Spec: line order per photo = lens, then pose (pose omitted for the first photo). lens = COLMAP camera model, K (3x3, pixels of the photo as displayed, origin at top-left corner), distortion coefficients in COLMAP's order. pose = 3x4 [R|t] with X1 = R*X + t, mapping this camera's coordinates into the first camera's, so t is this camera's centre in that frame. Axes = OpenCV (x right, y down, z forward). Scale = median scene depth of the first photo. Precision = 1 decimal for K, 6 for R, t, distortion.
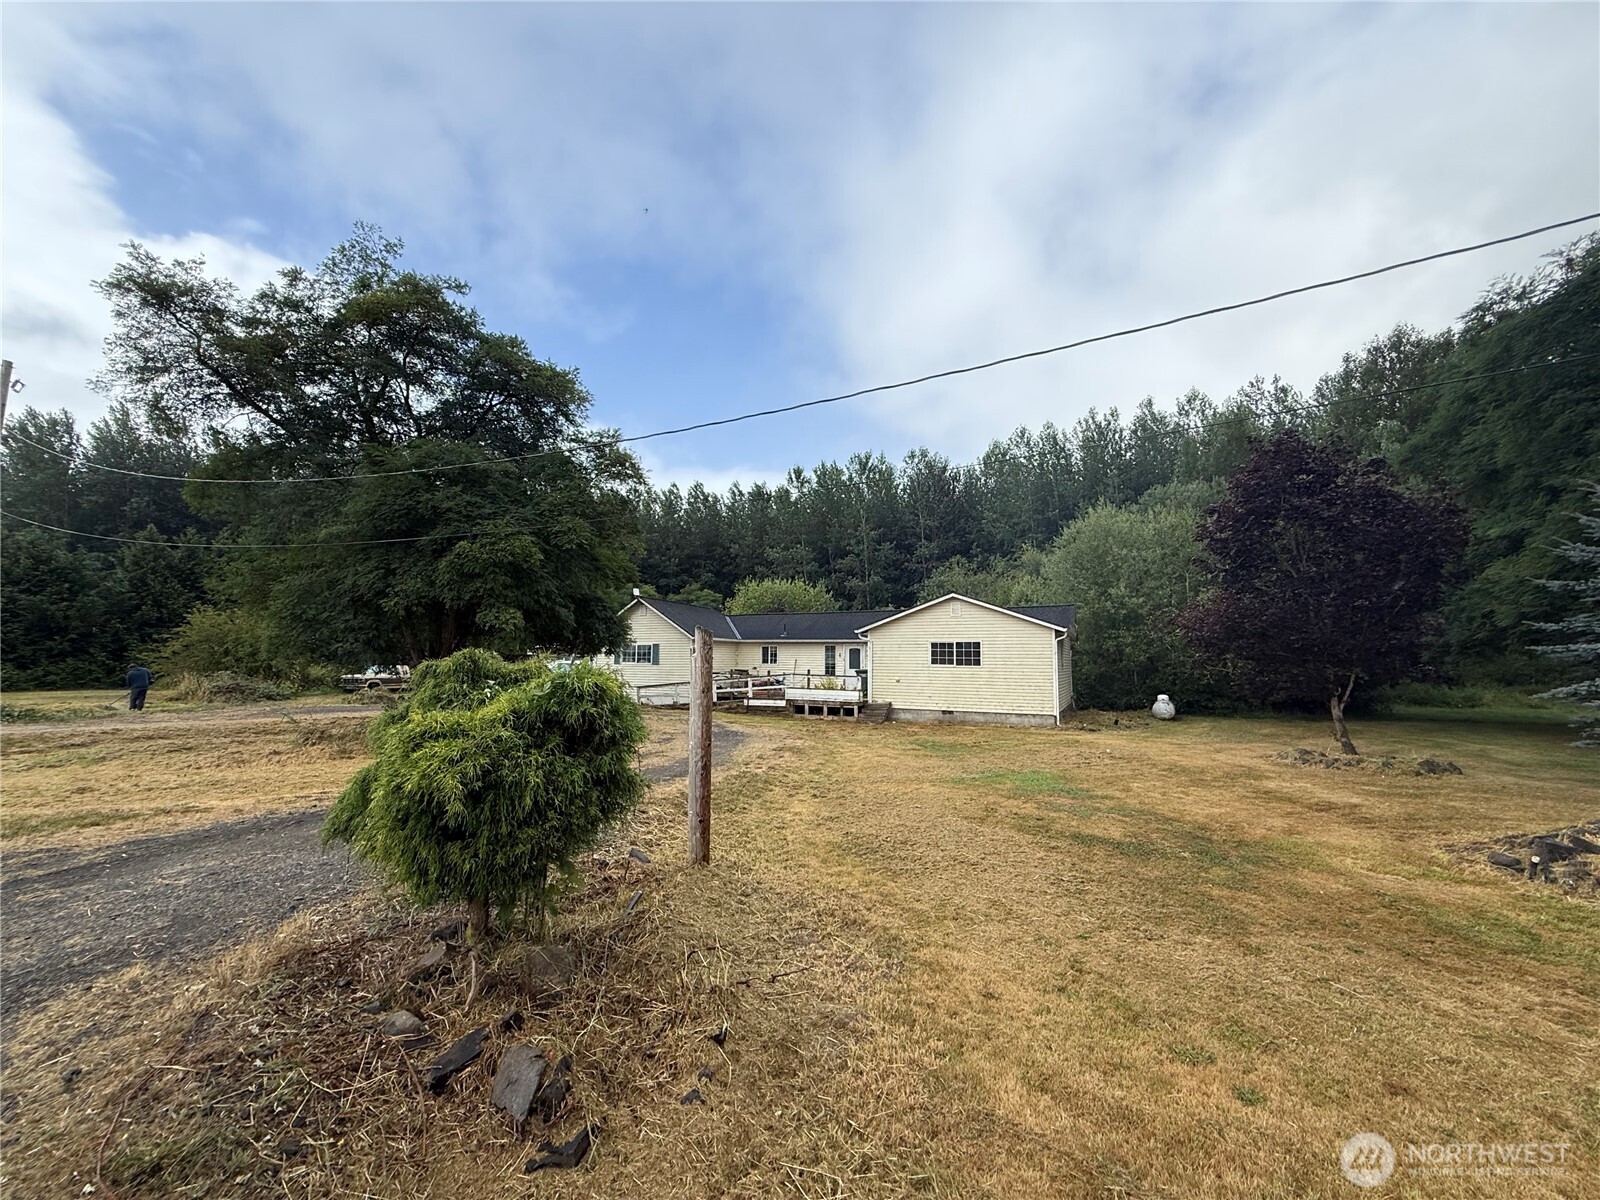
lens RADIAL K [[637.0, 0, 780.4], [0, 637.0, 600.9], [0, 0, 1]] dist [-0.000217, -0.000101]
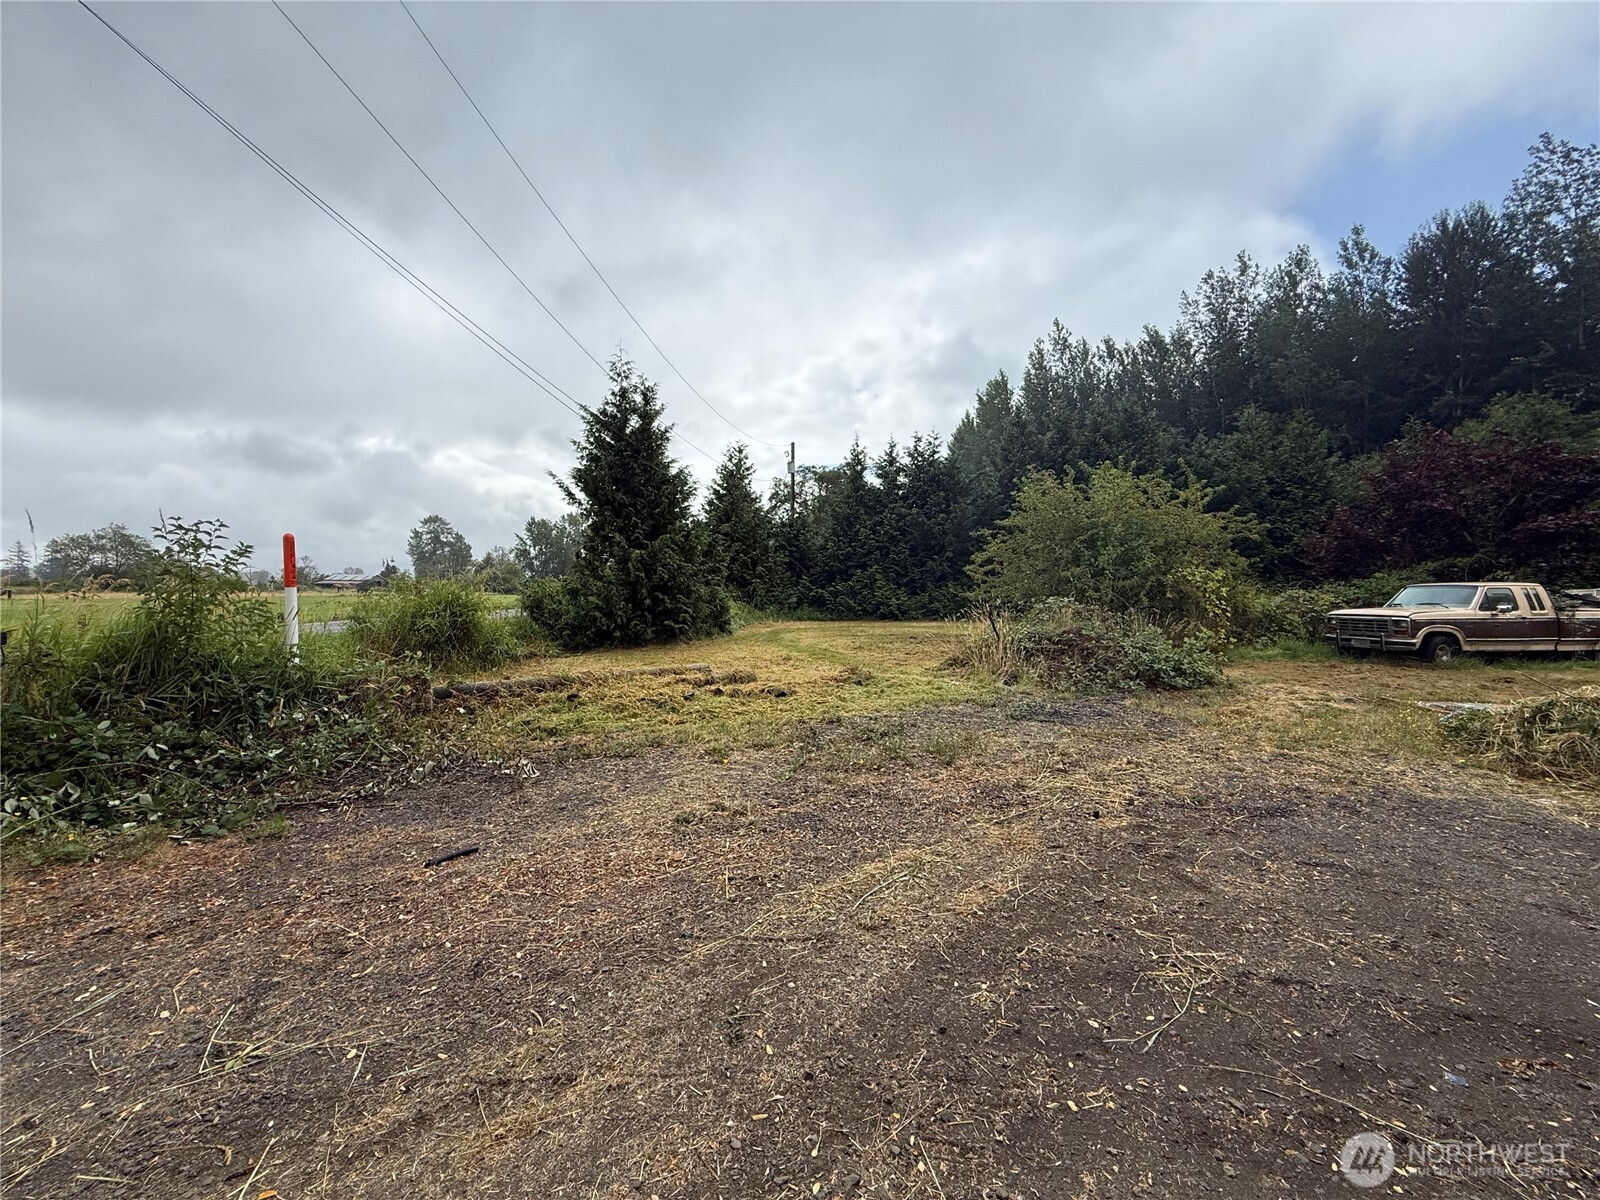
lens RADIAL K [[645.1, 0, 800.0], [0, 645.1, 600.0], [0, 0, 1]] dist [0.001792, 0.000060]
pose [[0.353523, 0.008375, -0.935388, -0.190766], [0.093173, 0.994672, 0.044119, 0.027461], [0.930774, -0.102750, 0.350859, 0.245968]]
